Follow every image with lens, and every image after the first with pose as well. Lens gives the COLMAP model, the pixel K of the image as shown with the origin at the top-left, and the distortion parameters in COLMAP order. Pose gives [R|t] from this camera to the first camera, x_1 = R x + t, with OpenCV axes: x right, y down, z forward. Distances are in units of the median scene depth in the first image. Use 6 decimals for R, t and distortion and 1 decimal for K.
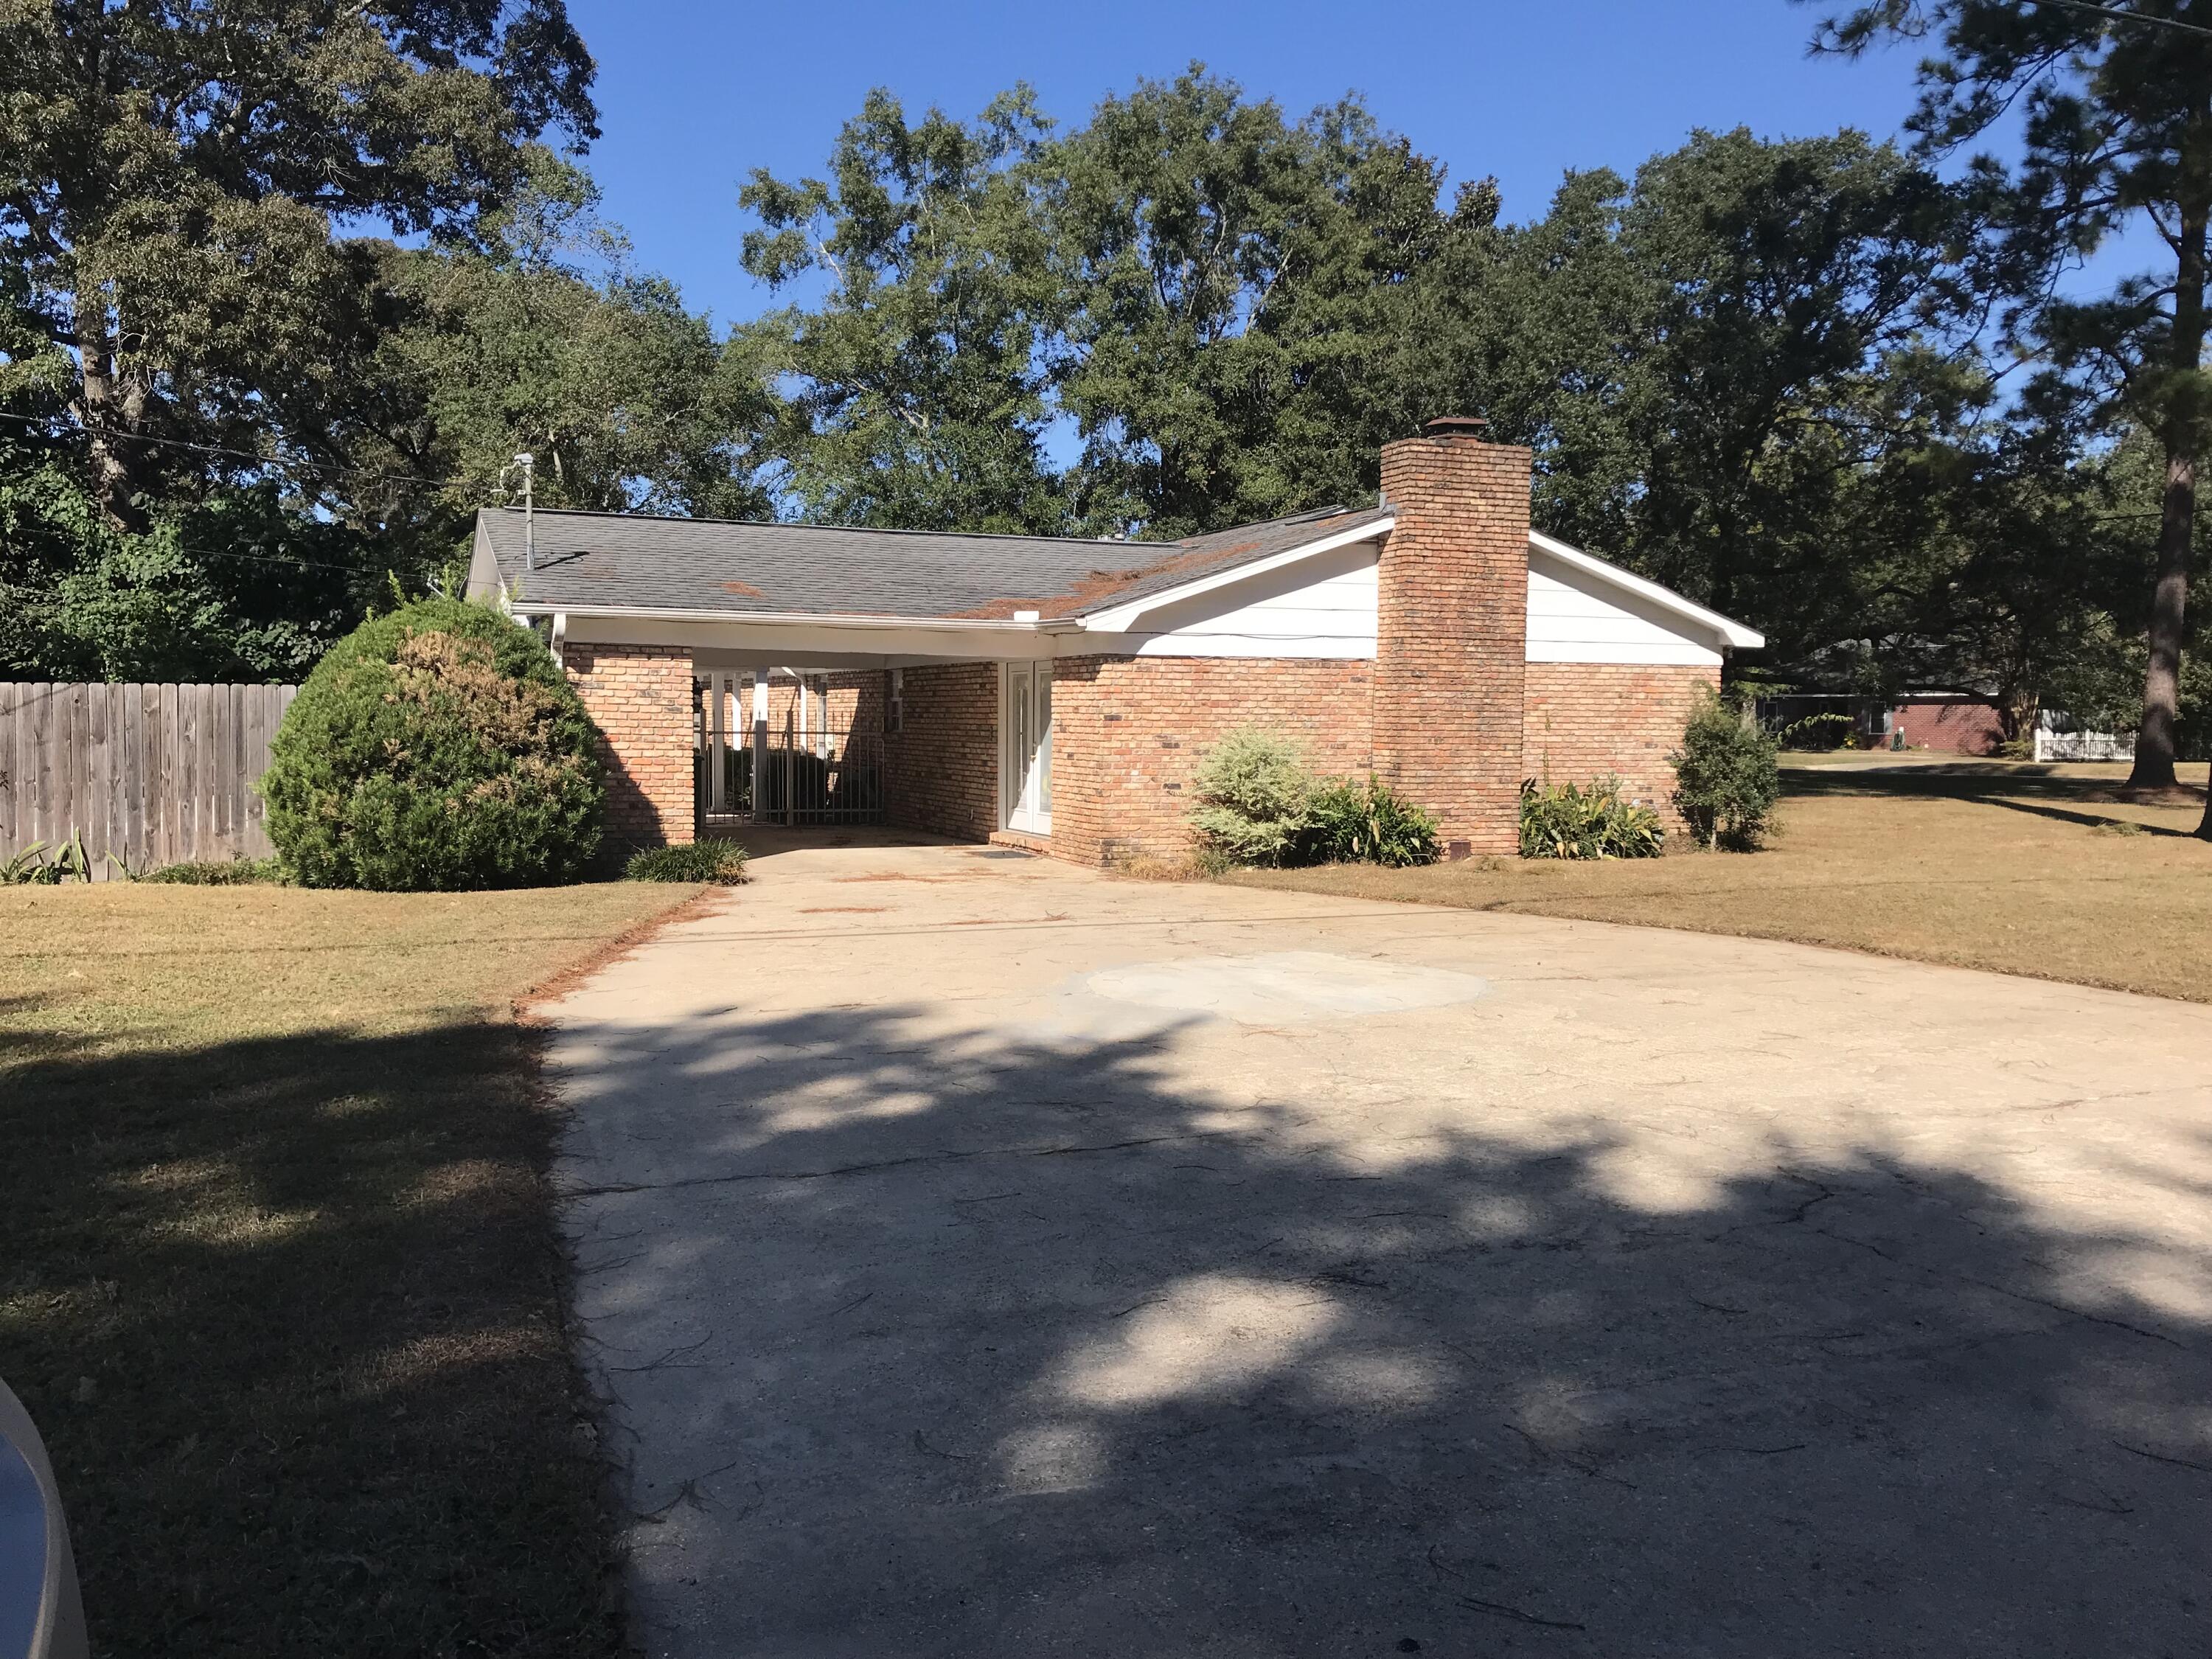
lens RADIAL K [[1805.9, 0, 1113.9], [0, 1805.9, 838.1], [0, 0, 1]] dist [0.013853, -0.026020]
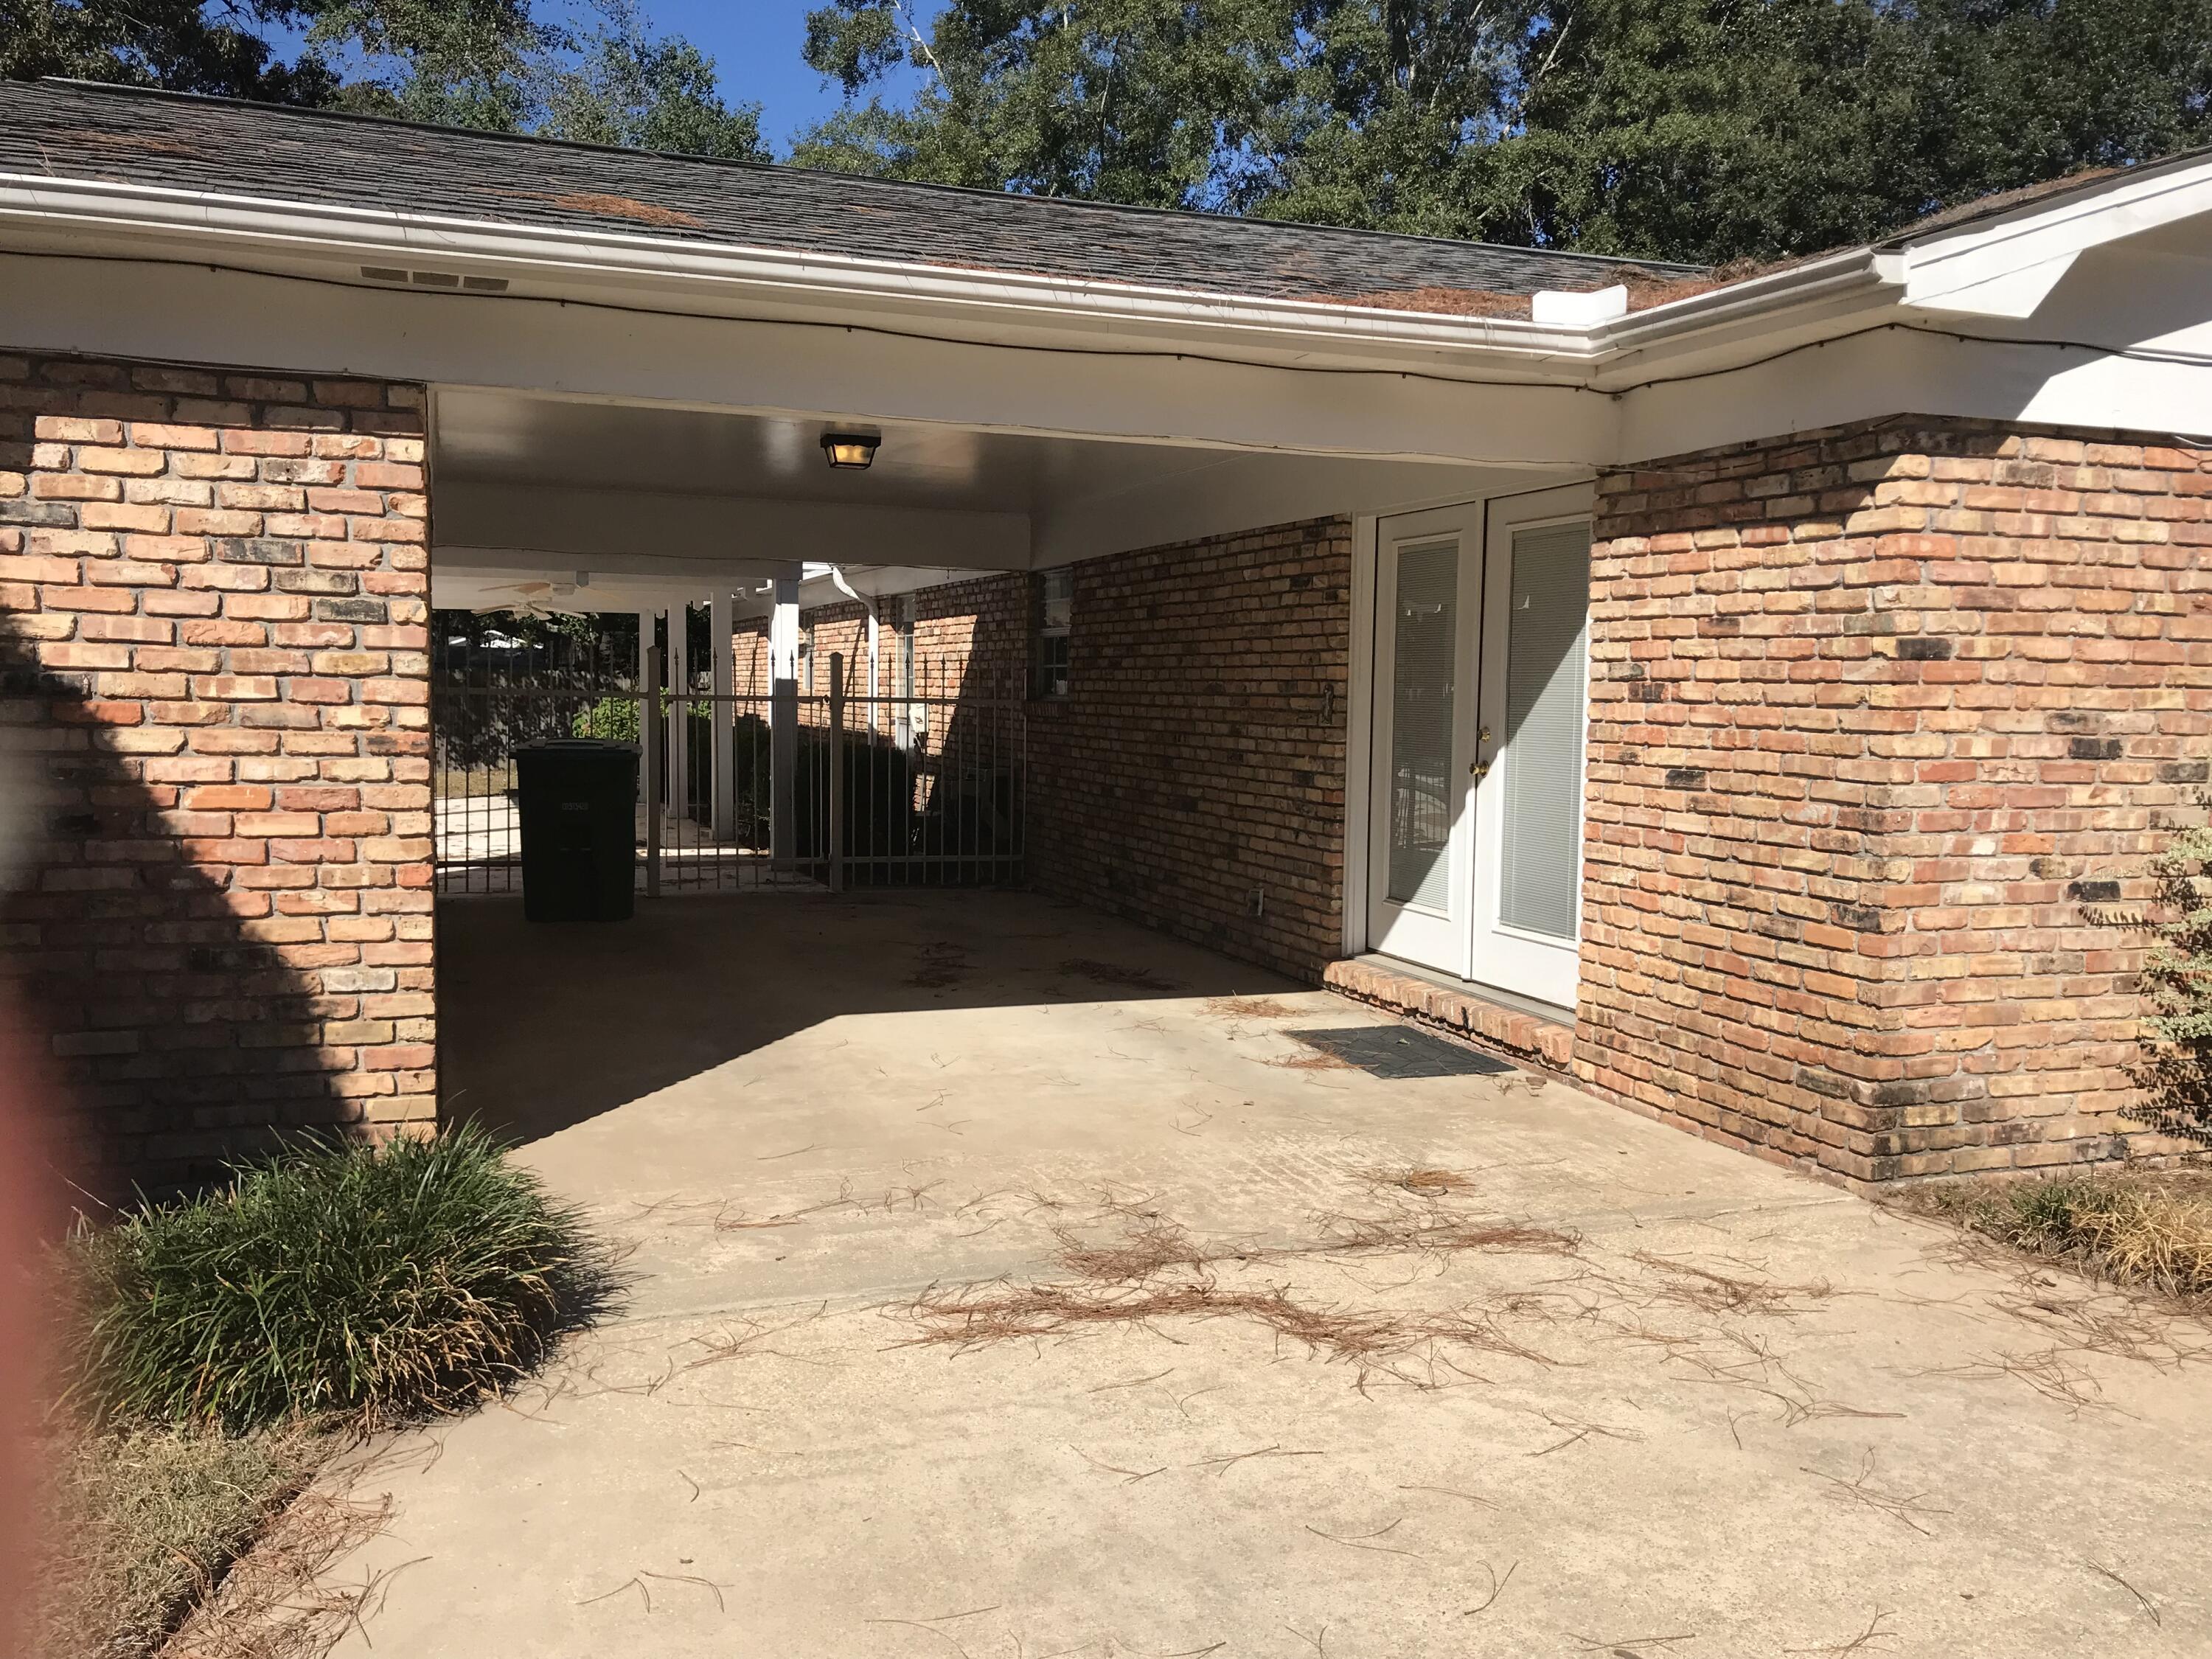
lens RADIAL K [[1805.9, 0, 1097.9], [0, 1805.9, 824.9], [0, 0, 1]] dist [0.013853, -0.026020]
pose [[0.998267, 0.010380, -0.057919, -0.108659], [-0.009863, 0.999909, 0.009198, -0.040118], [0.058010, -0.008611, 0.998279, 0.698222]]
